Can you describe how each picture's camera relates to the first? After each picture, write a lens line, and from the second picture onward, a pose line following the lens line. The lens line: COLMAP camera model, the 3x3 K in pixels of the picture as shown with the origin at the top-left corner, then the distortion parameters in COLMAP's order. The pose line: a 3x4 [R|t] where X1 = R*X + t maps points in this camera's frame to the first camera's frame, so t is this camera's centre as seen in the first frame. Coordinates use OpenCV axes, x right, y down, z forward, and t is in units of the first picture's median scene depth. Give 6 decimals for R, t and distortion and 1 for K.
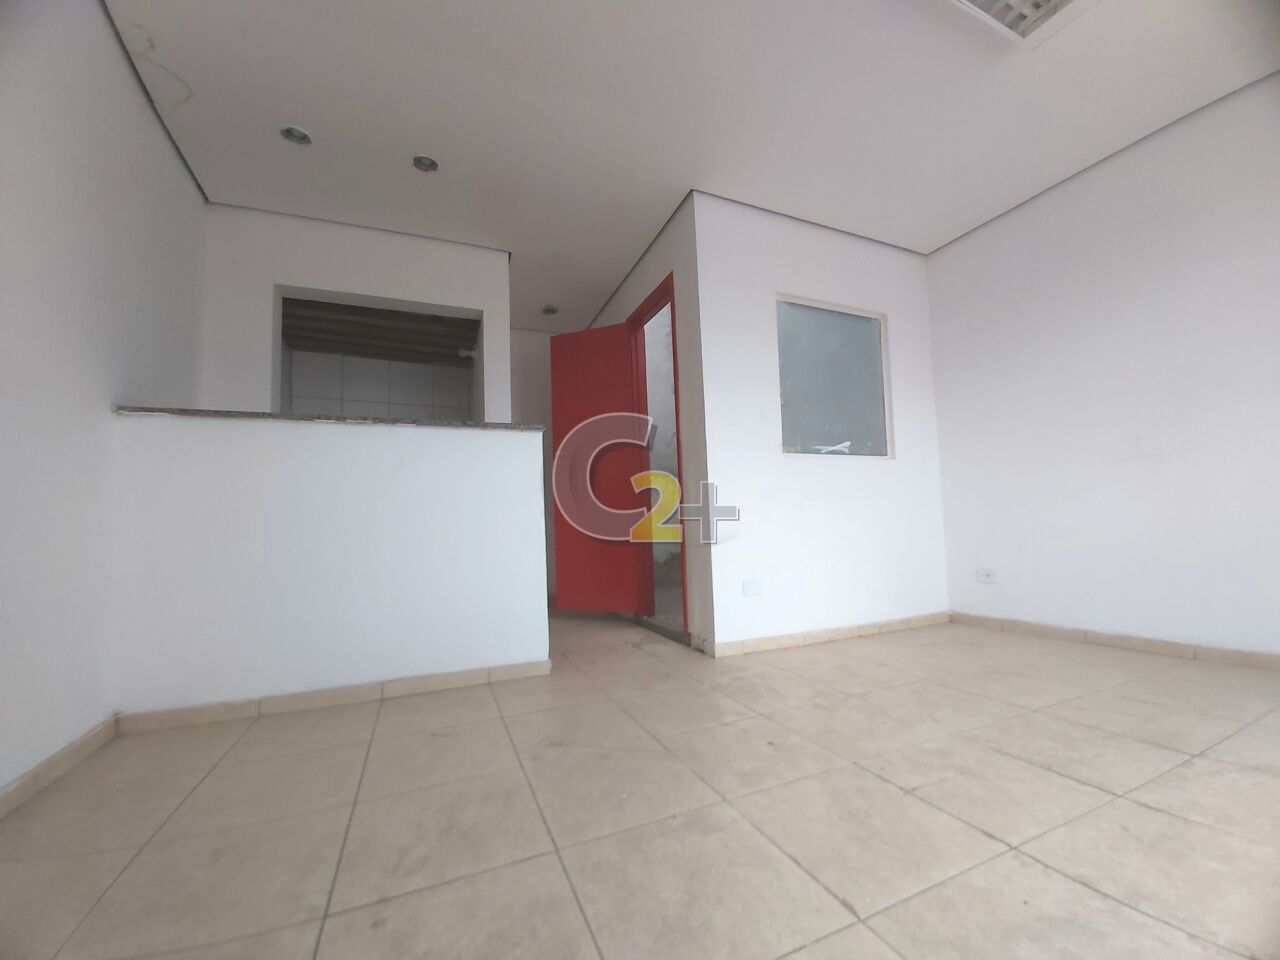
lens RADIAL K [[505.4, 0, 640.0], [0, 505.4, 480.0], [0, 0, 1]] dist [0.019565, -0.016770]
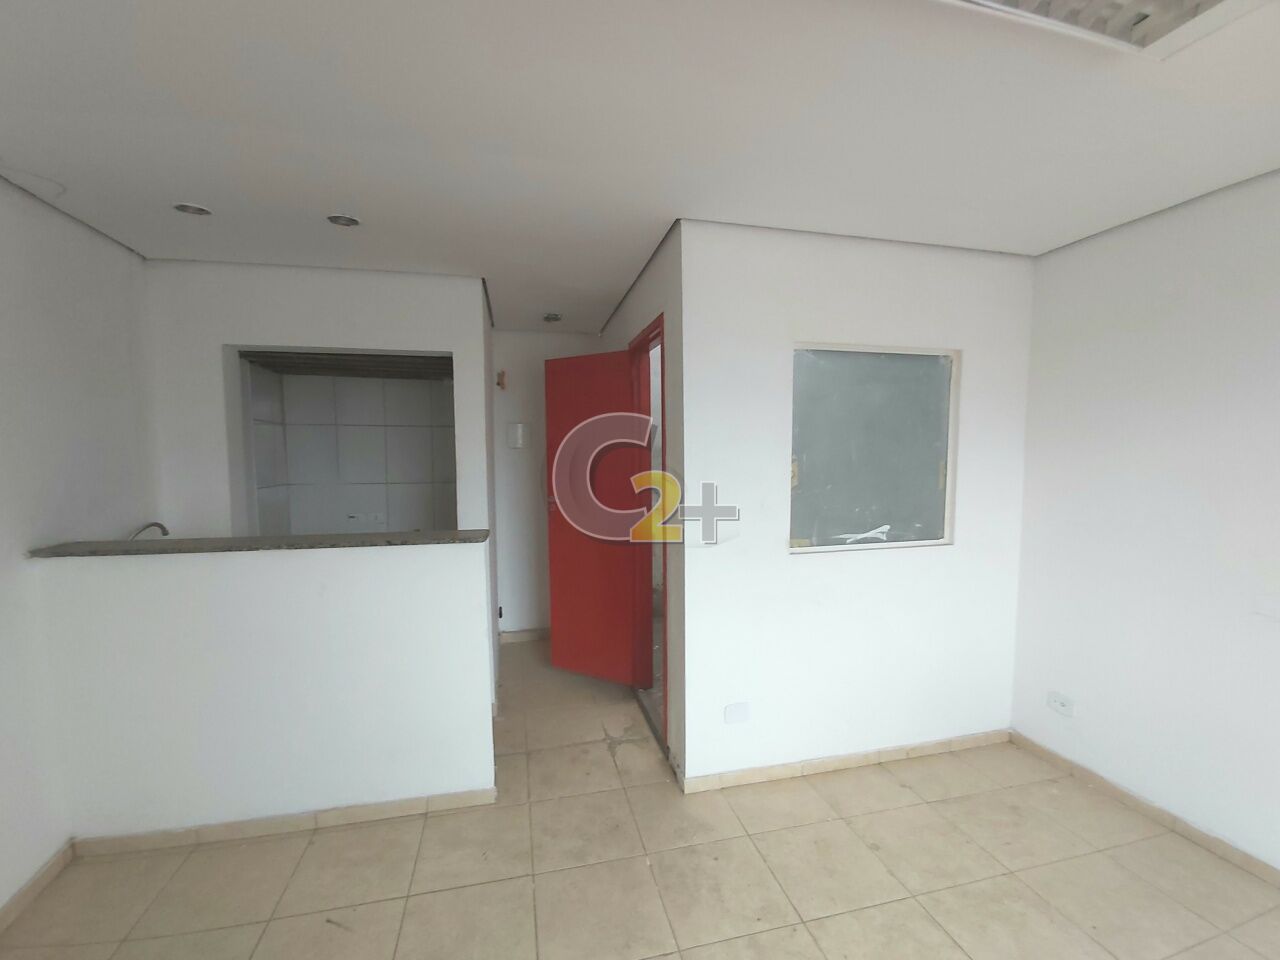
lens RADIAL K [[547.7, 0, 640.0], [0, 547.7, 480.0], [0, 0, 1]] dist [0.022772, -0.019730]
pose [[0.985076, 0.037175, -0.168055, 0.187218], [-0.012354, 0.989150, 0.146391, -0.284901], [0.171674, -0.142130, 0.974847, 0.121638]]
